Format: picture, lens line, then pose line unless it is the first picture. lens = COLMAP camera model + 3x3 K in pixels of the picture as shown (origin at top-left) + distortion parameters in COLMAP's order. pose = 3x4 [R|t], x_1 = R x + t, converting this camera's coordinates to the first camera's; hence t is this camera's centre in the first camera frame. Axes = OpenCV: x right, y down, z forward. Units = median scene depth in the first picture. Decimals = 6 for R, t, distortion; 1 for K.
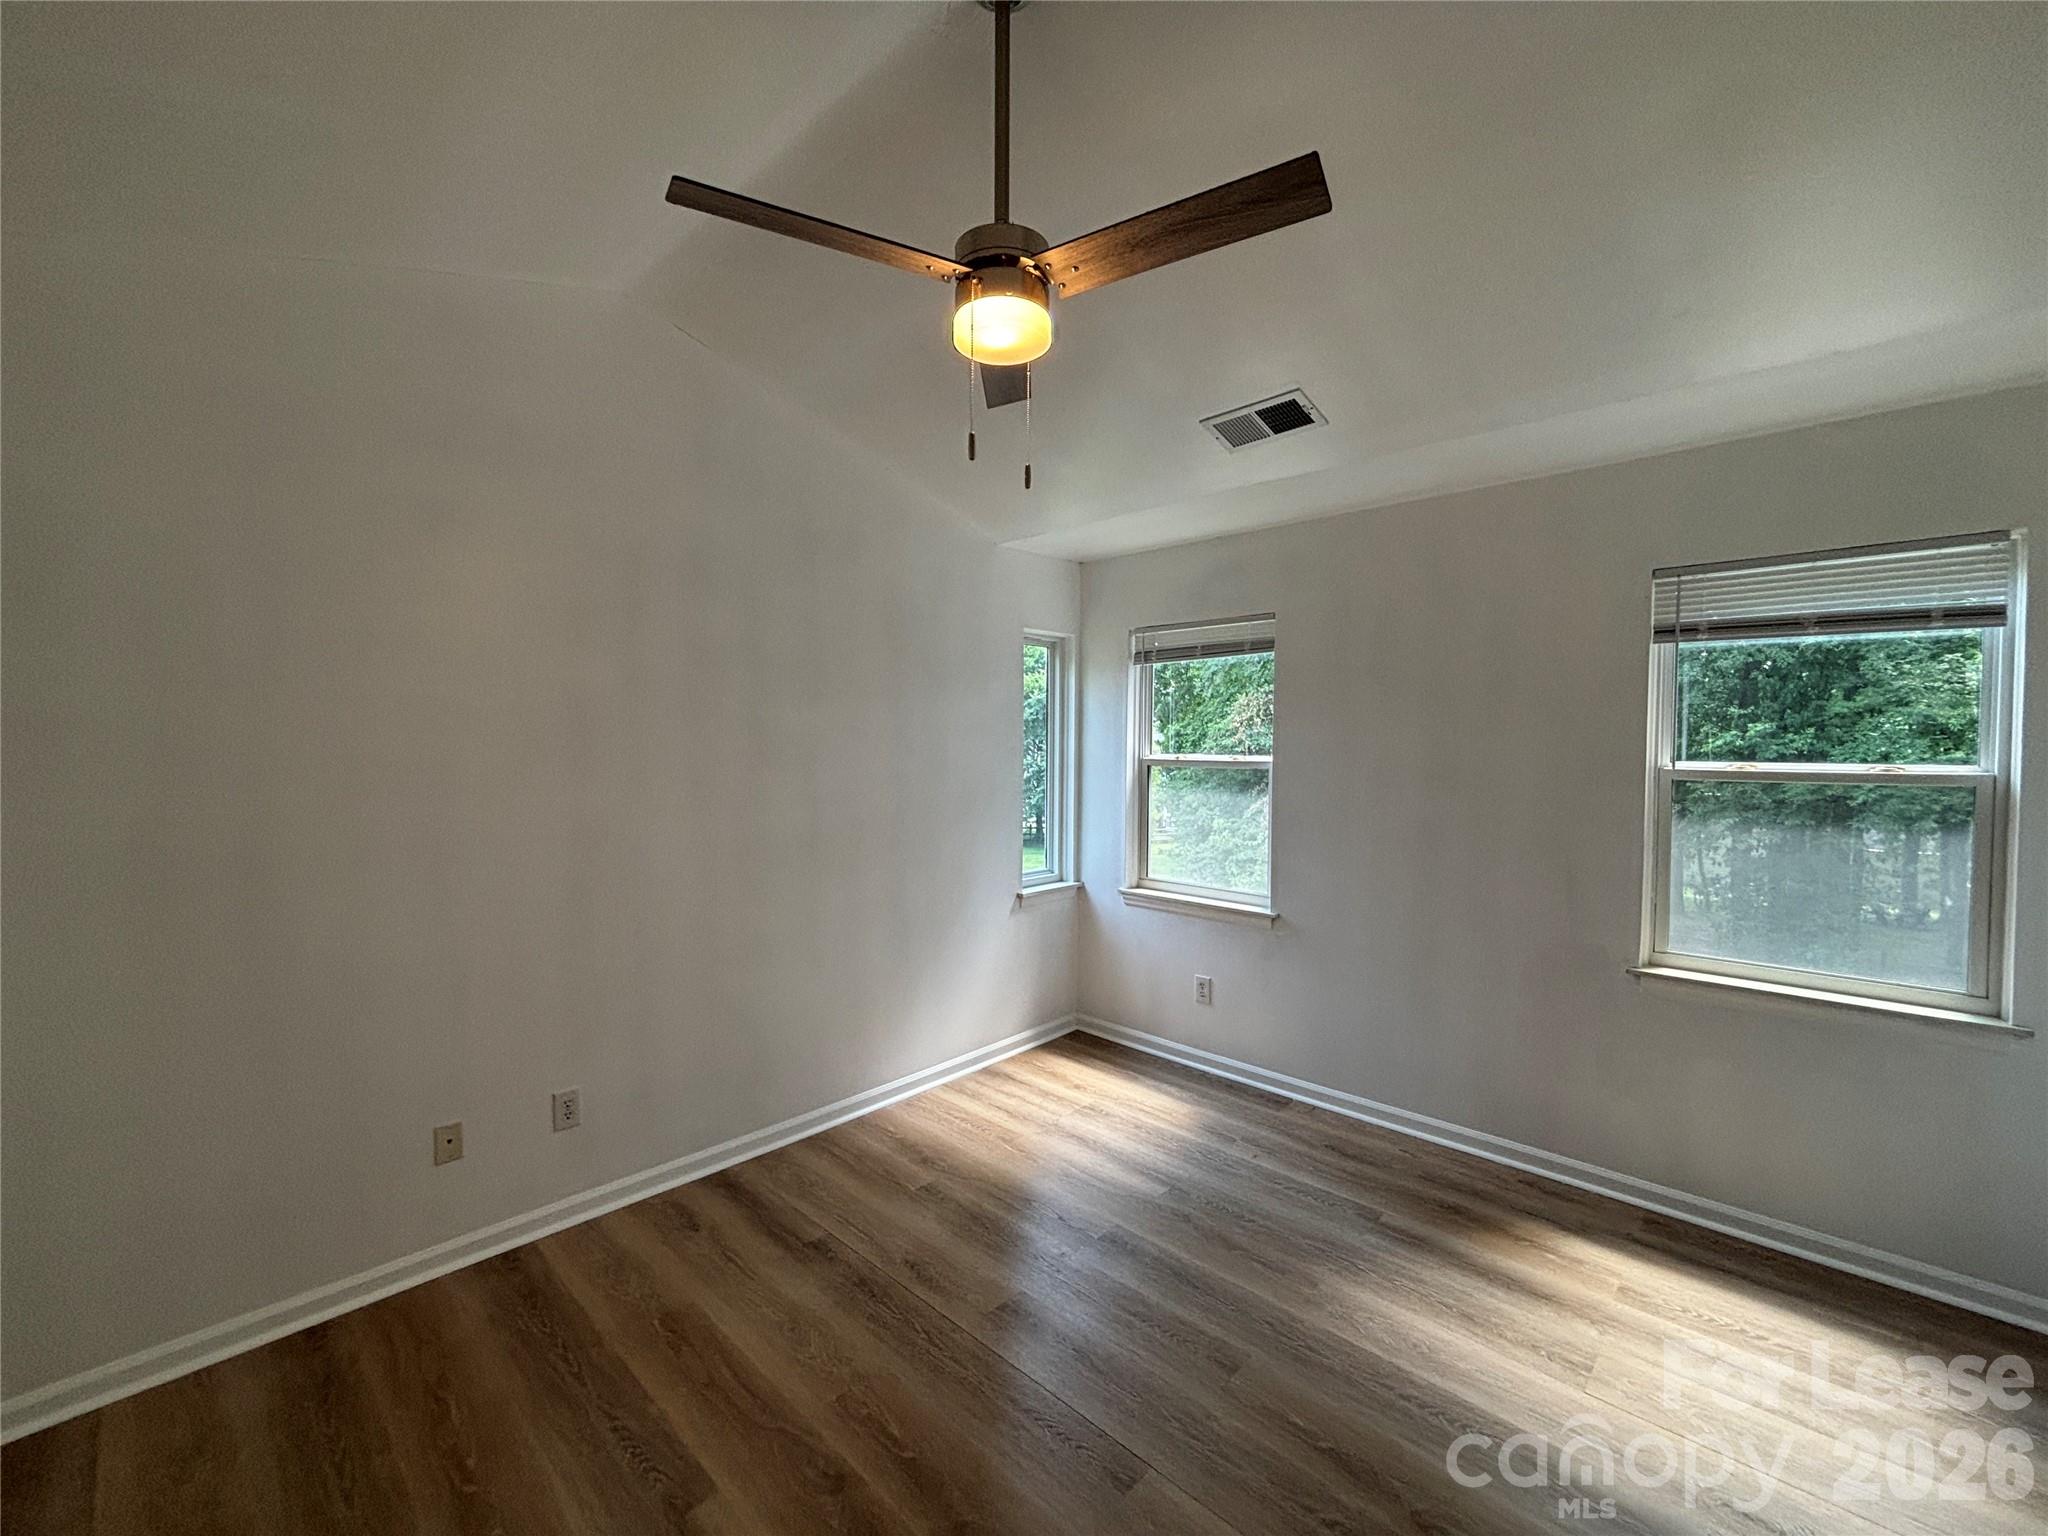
lens RADIAL K [[832.6, 0, 1021.7], [0, 832.6, 757.3], [0, 0, 1]] dist [0.000615, -0.000301]
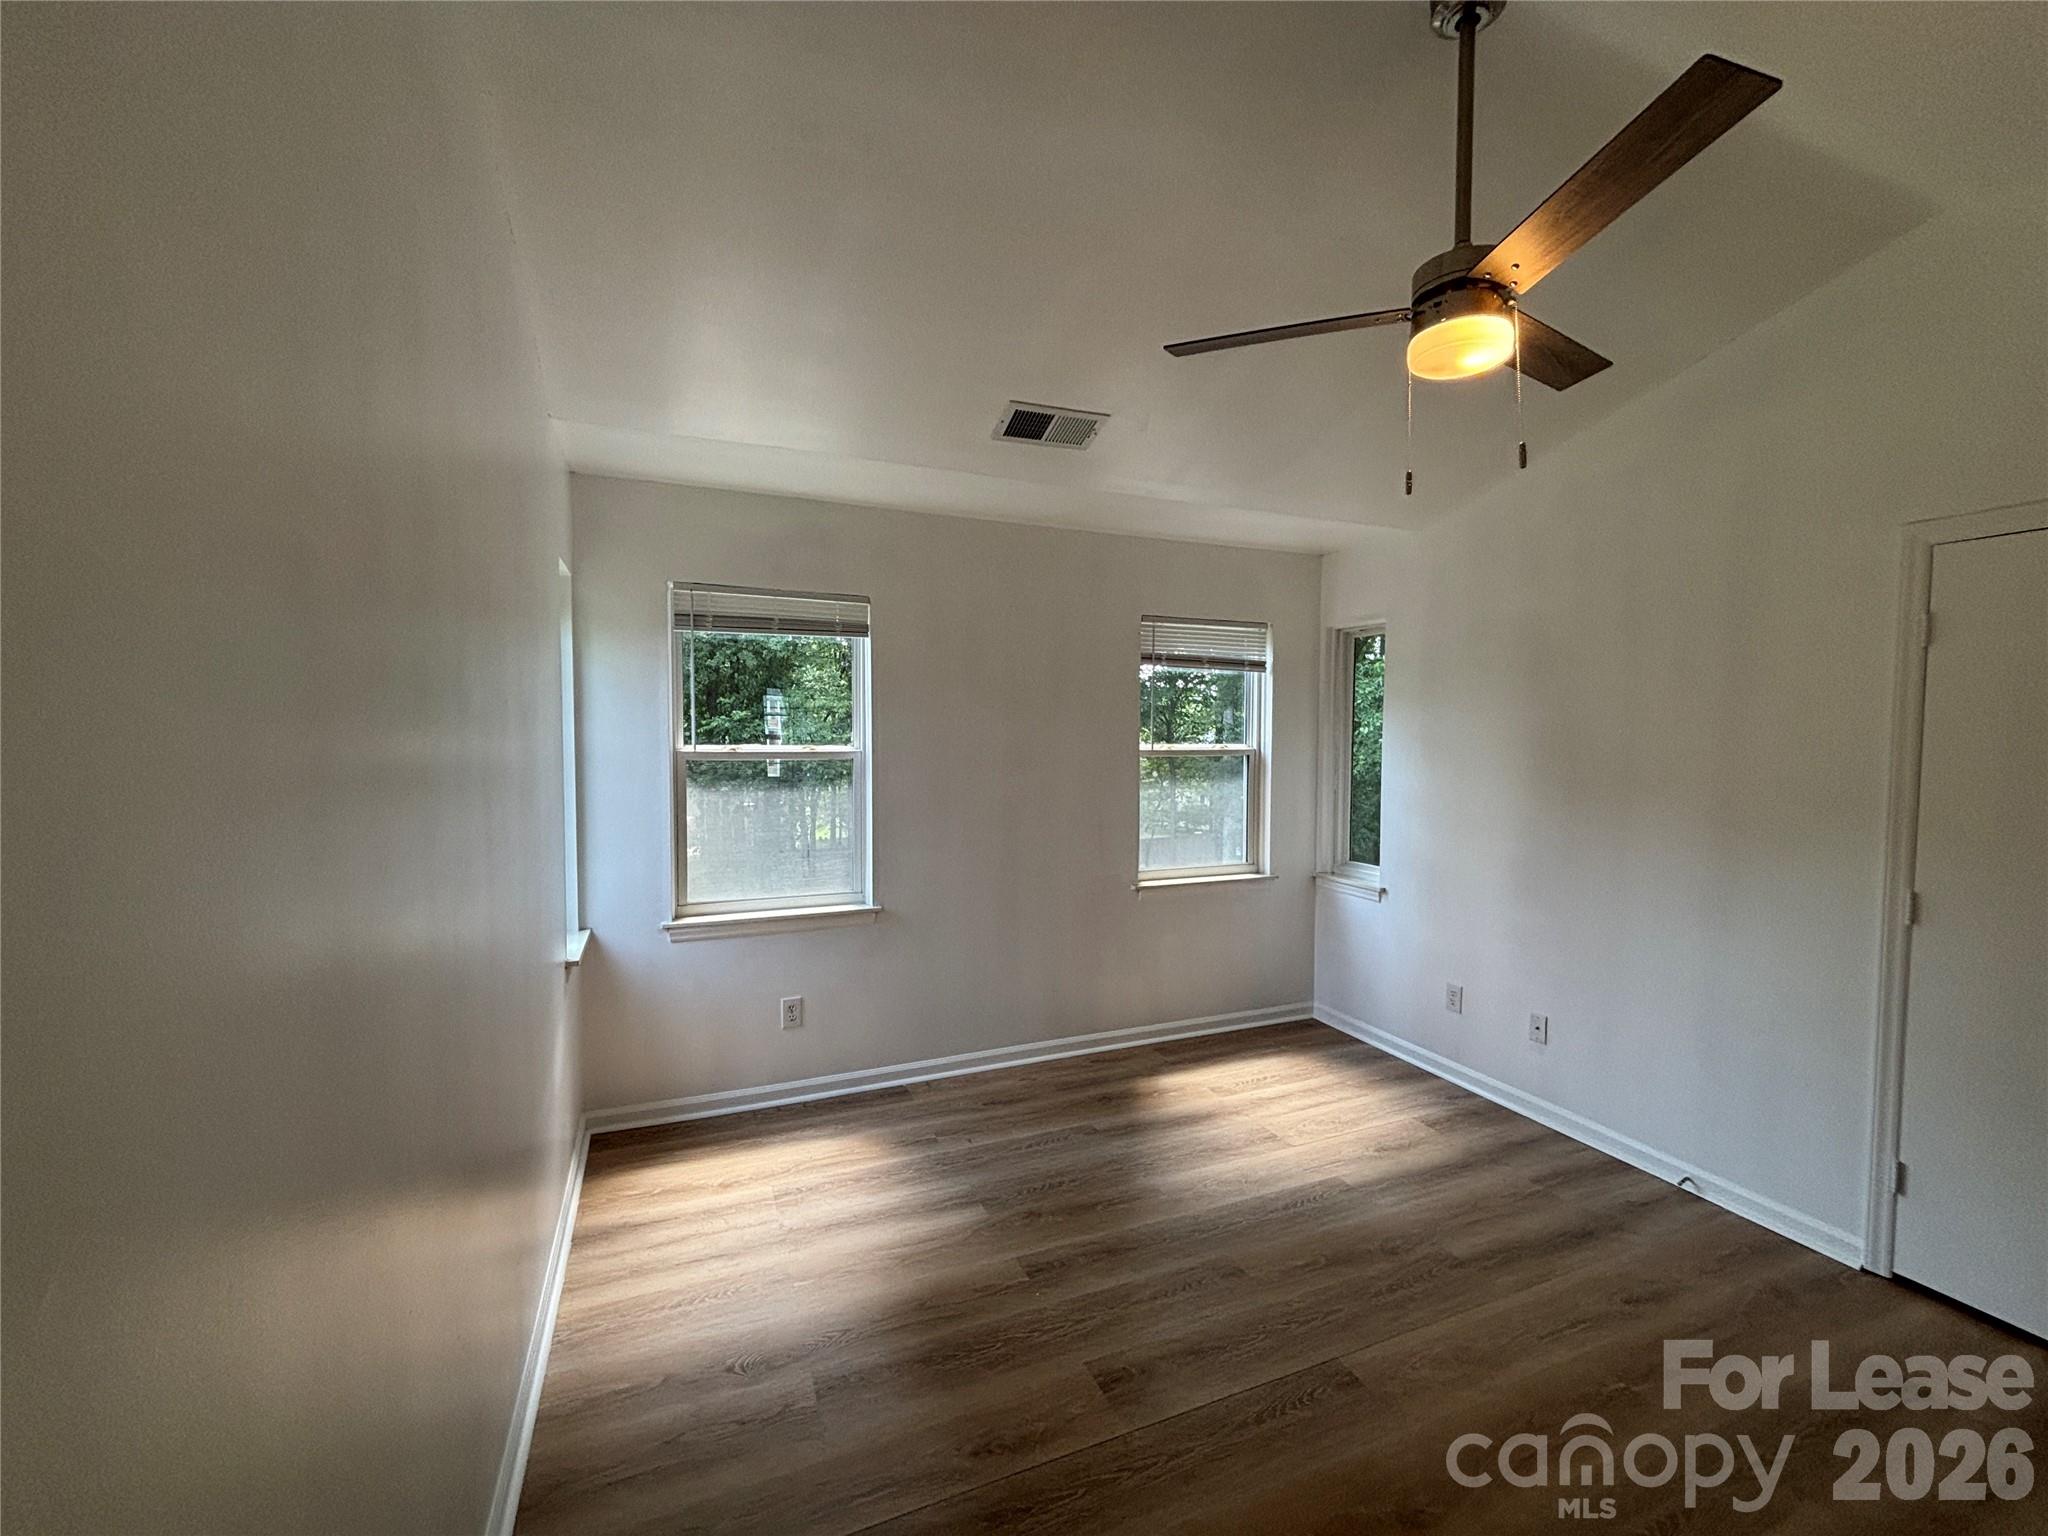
lens RADIAL K [[832.6, 0, 1022.6], [0, 832.6, 762.2], [0, 0, 1]] dist [0.000615, -0.000301]
pose [[0.403321, -0.038416, 0.914252, -0.564506], [0.012459, 0.999256, 0.036492, -0.017234], [-0.914974, -0.003327, 0.403499, 0.498155]]
